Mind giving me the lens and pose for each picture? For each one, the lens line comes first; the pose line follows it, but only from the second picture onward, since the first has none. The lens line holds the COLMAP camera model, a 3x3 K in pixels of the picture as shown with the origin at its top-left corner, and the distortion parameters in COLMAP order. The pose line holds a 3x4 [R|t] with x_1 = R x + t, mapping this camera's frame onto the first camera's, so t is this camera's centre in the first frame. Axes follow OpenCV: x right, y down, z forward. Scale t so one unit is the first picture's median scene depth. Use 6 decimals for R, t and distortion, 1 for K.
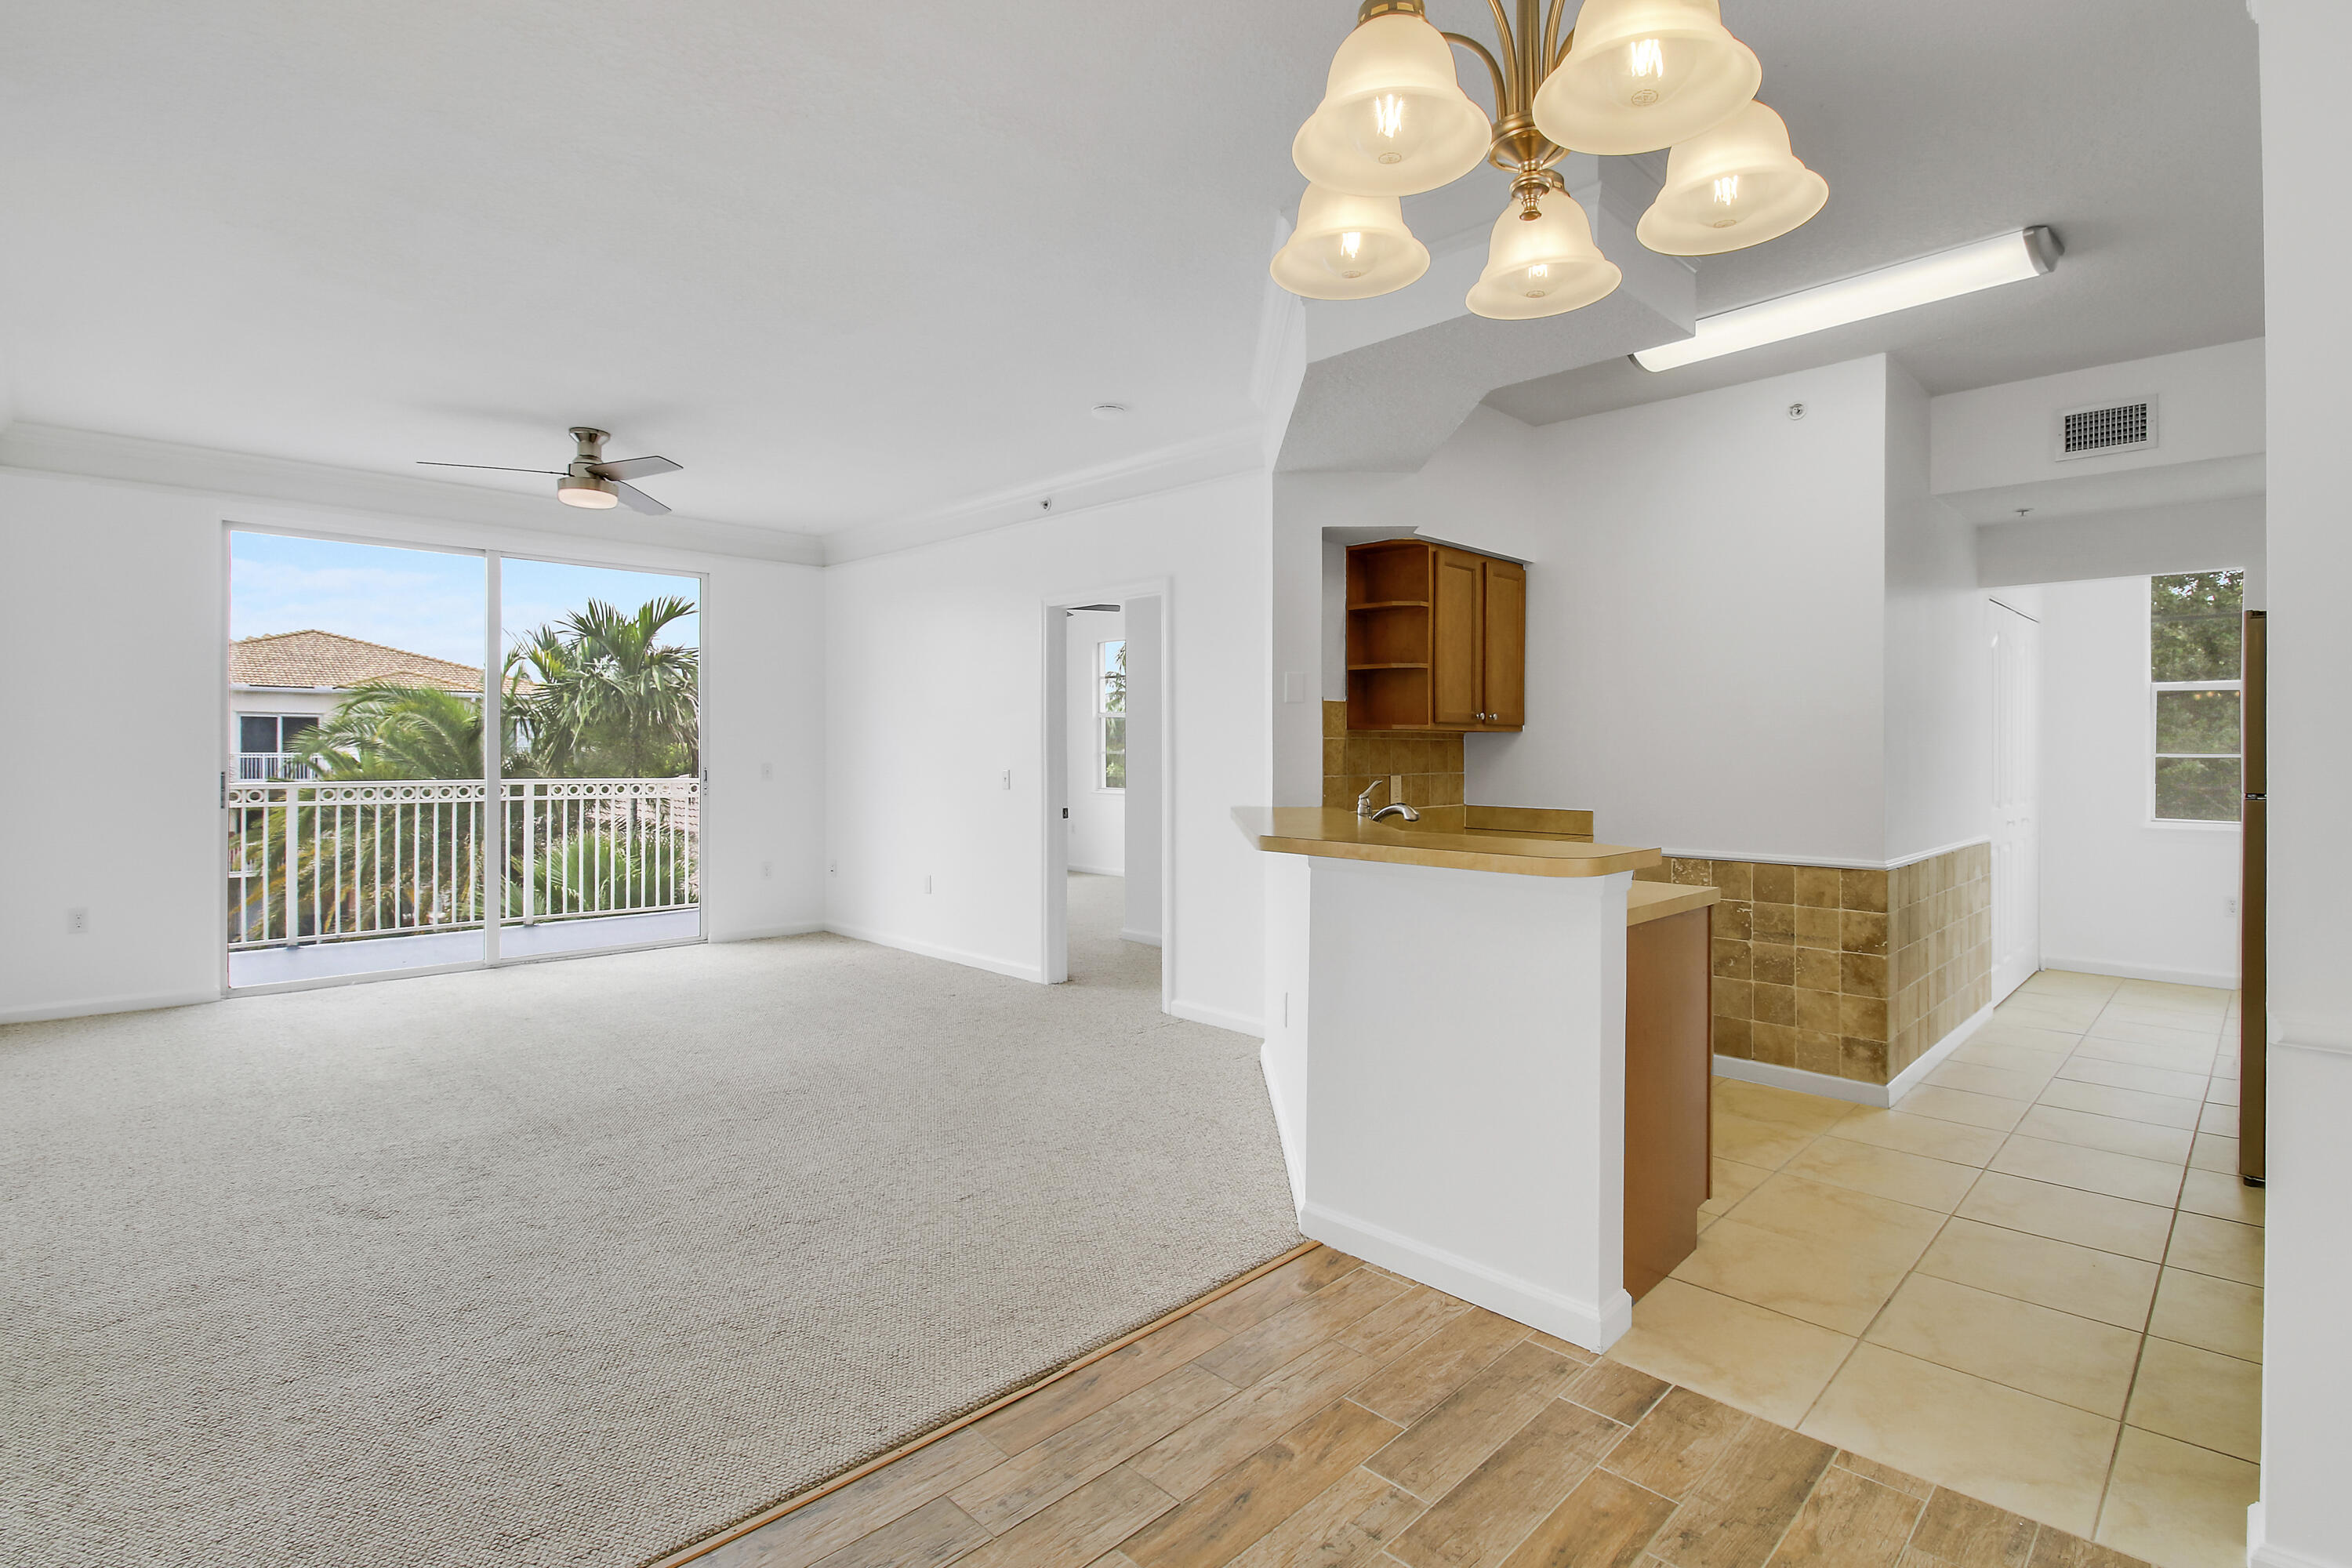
lens RADIAL K [[1112.6, 0, 1184.7], [0, 1112.6, 736.2], [0, 0, 1]] dist [-0.004905, -0.008666]
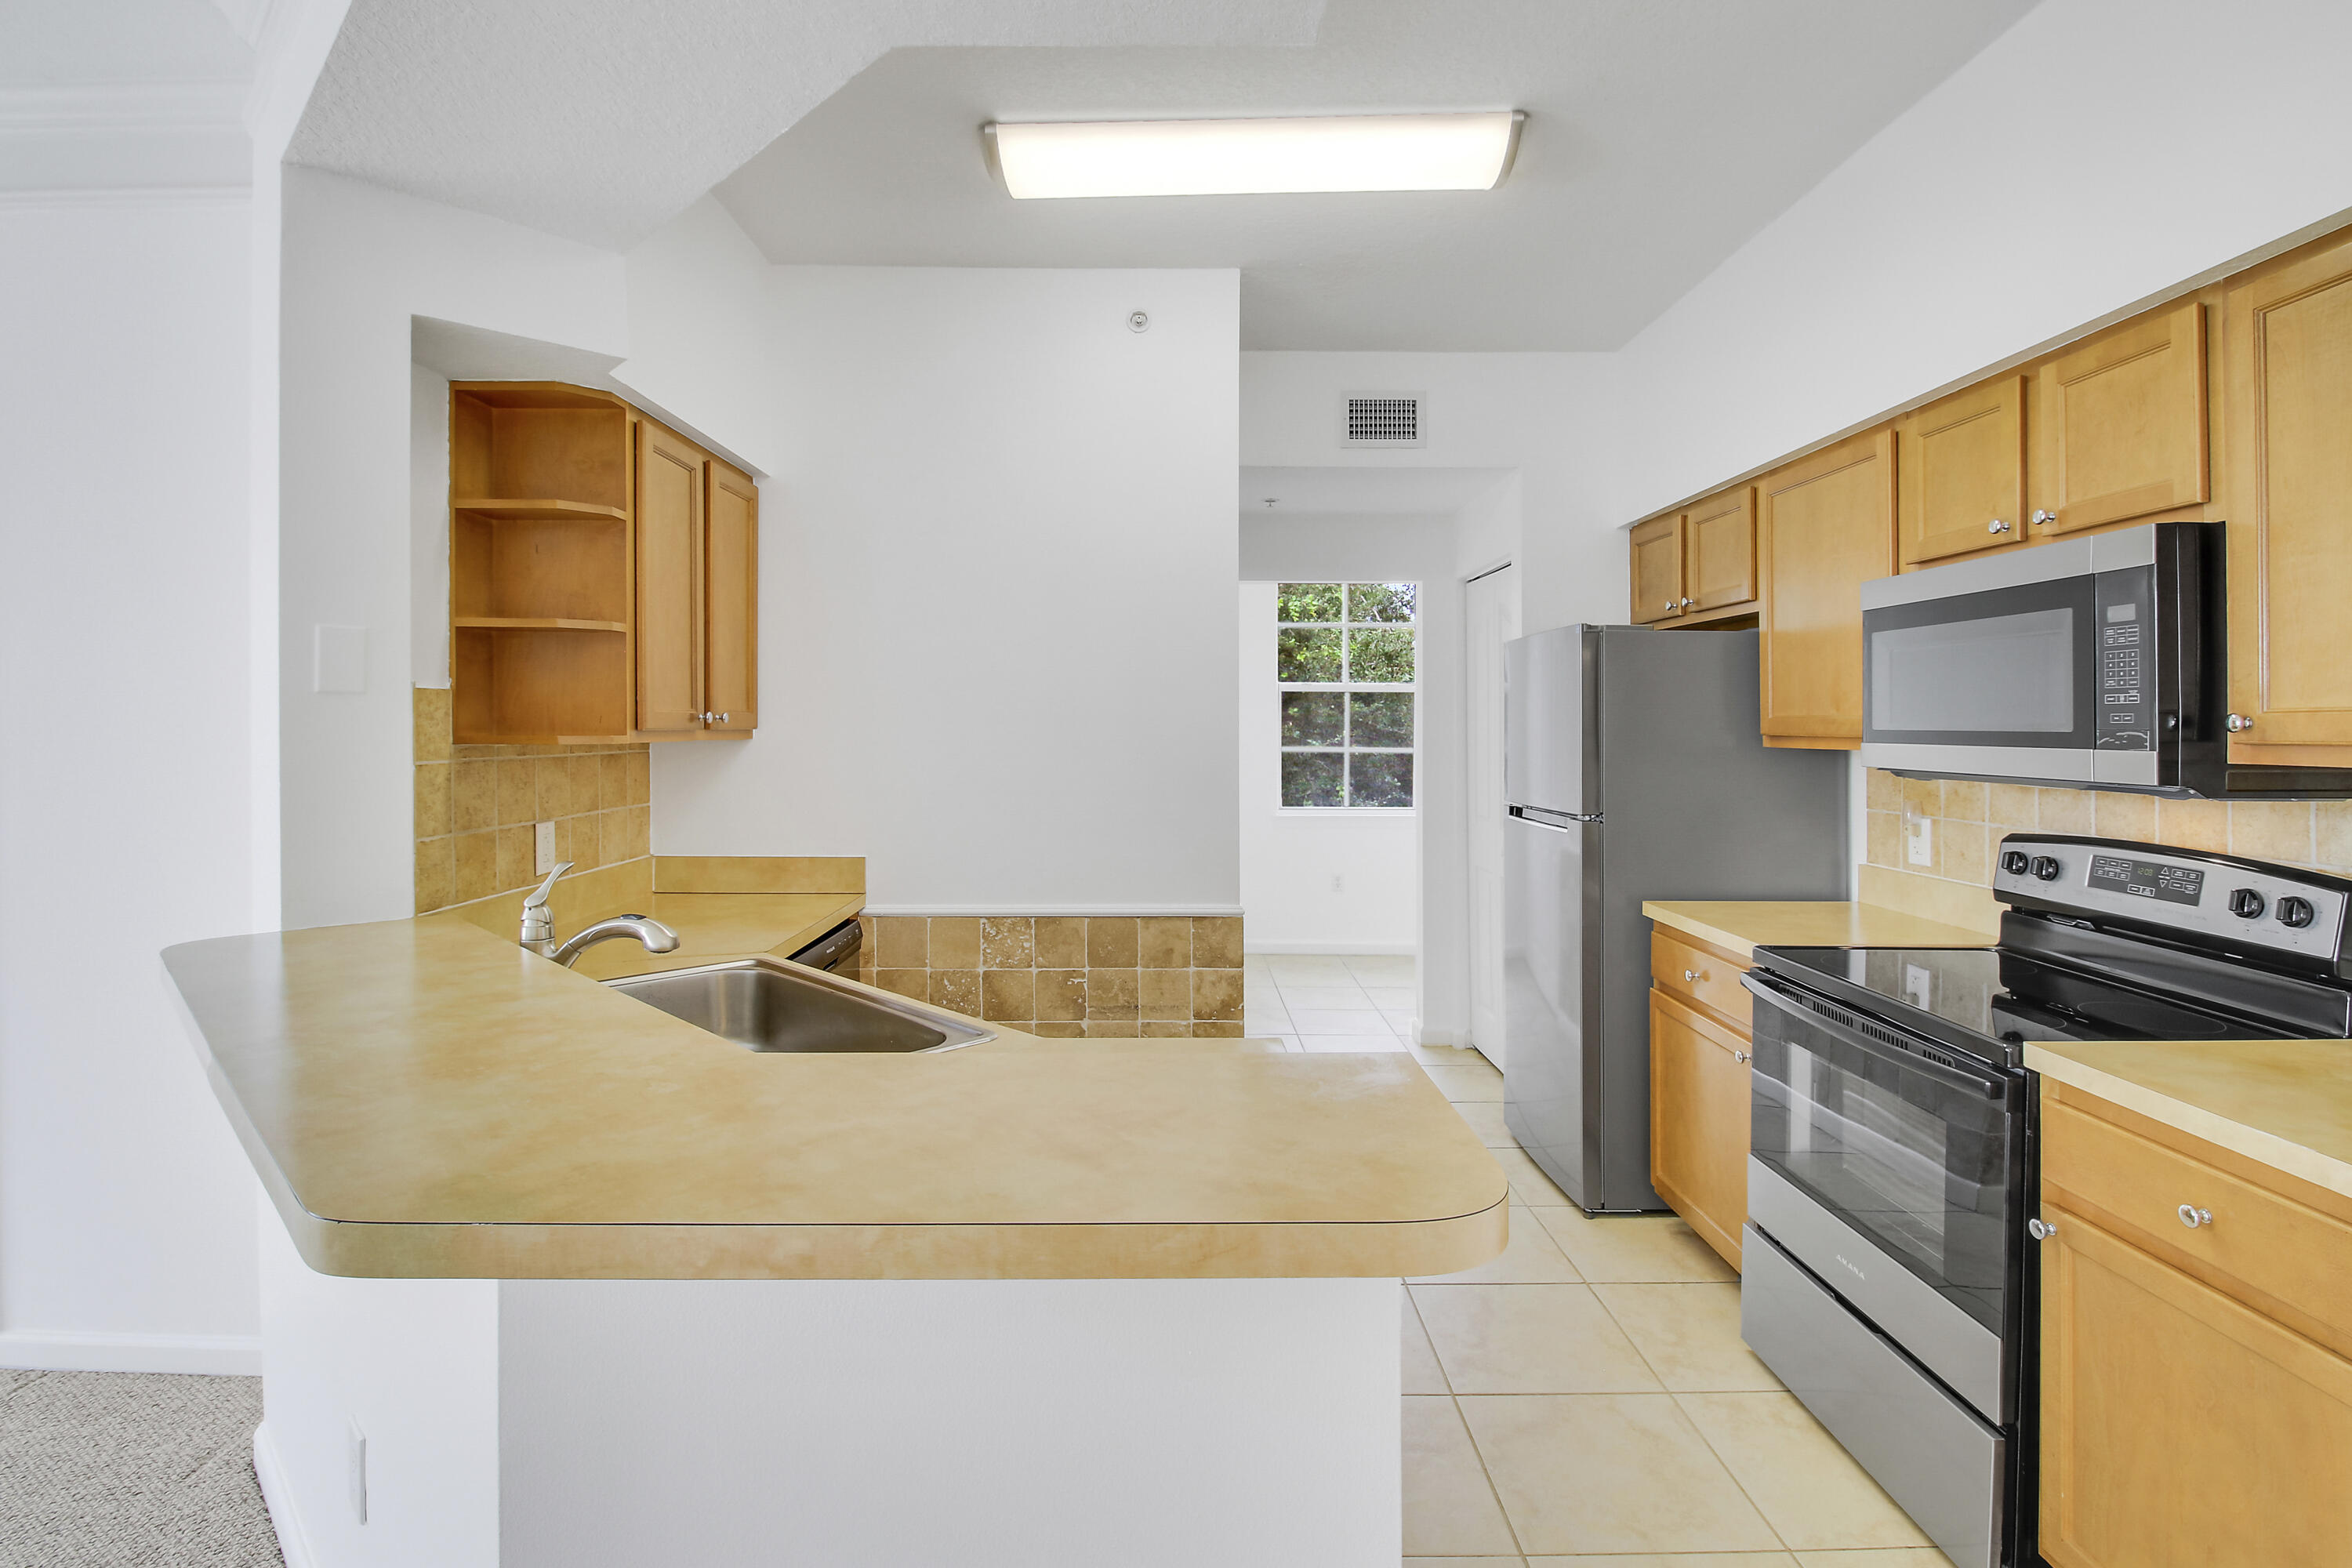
lens RADIAL K [[1112.6, 0, 1165.8], [0, 1112.6, 725.3], [0, 0, 1]] dist [-0.004905, -0.008666]
pose [[0.702873, -0.002117, 0.711312, 0.012770], [-0.006457, 0.999935, 0.009356, -0.017865], [-0.711286, -0.011169, 0.702814, 0.350075]]
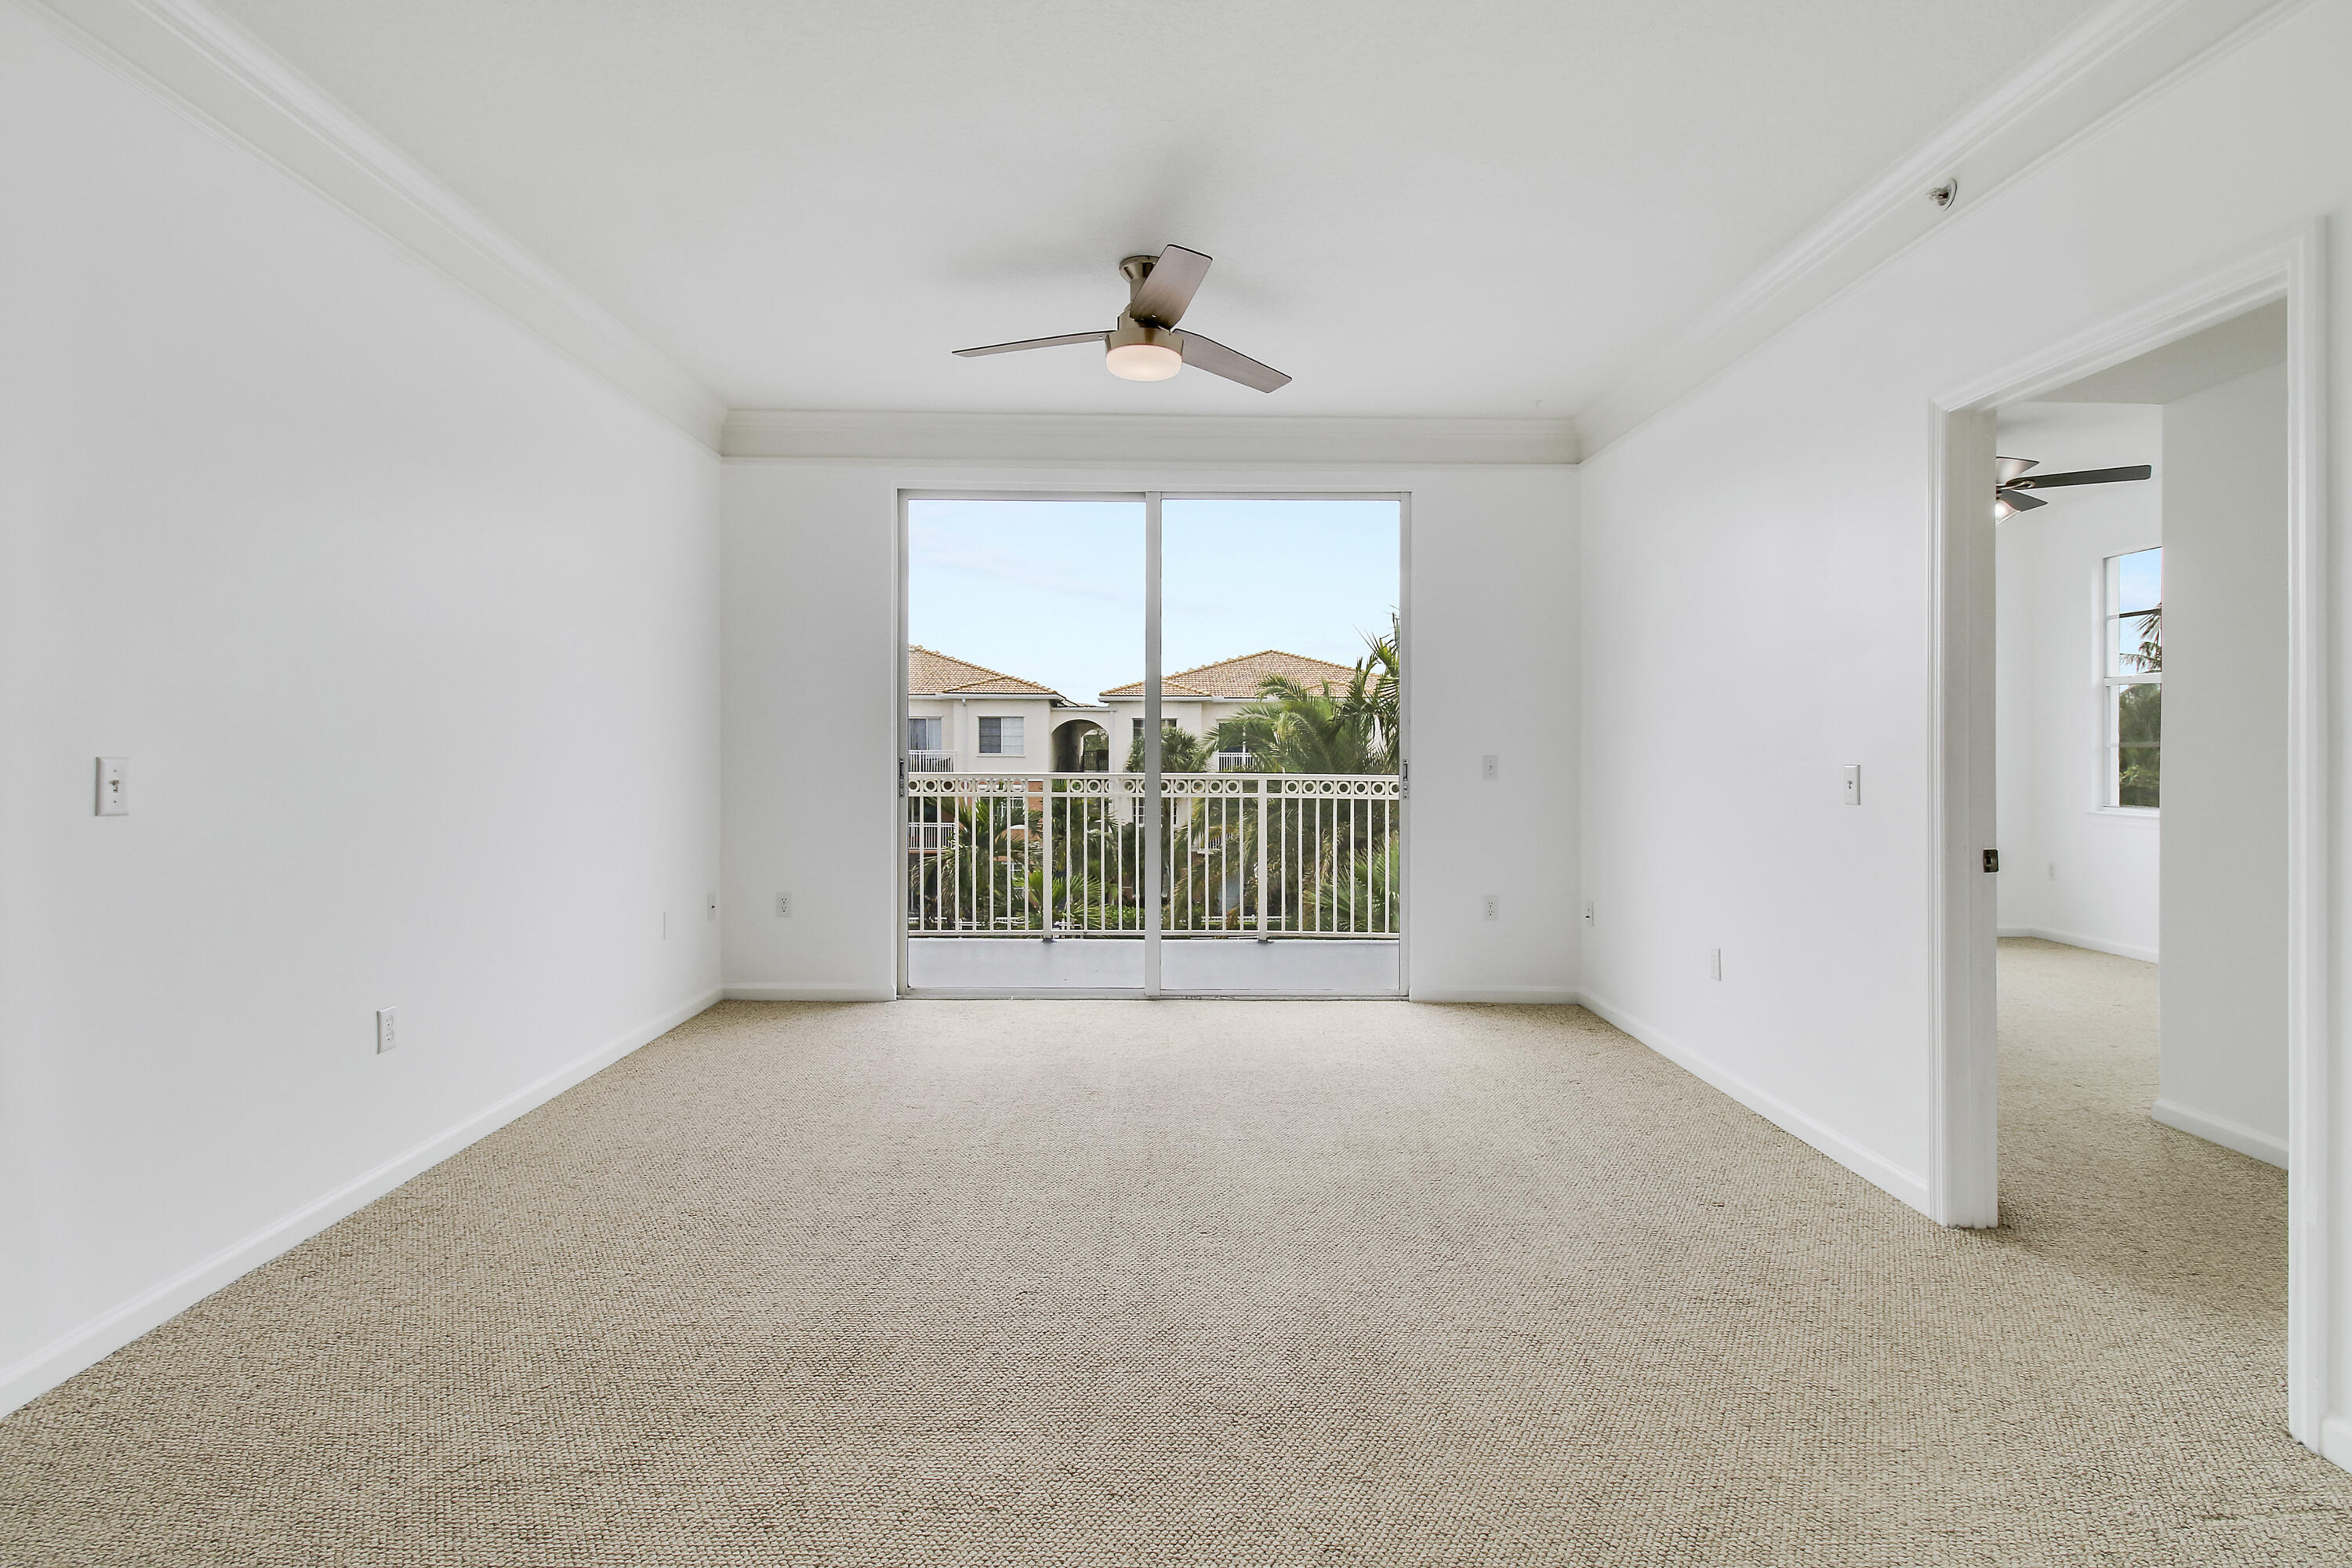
lens RADIAL K [[1112.6, 0, 1157.8], [0, 1112.6, 784.4], [0, 0, 1]] dist [-0.004905, -0.008666]
pose [[0.704321, 0.024122, -0.709471, -0.034343], [0.004532, 0.999249, 0.038475, 0.019098], [0.709867, -0.030314, 0.703683, 0.495947]]
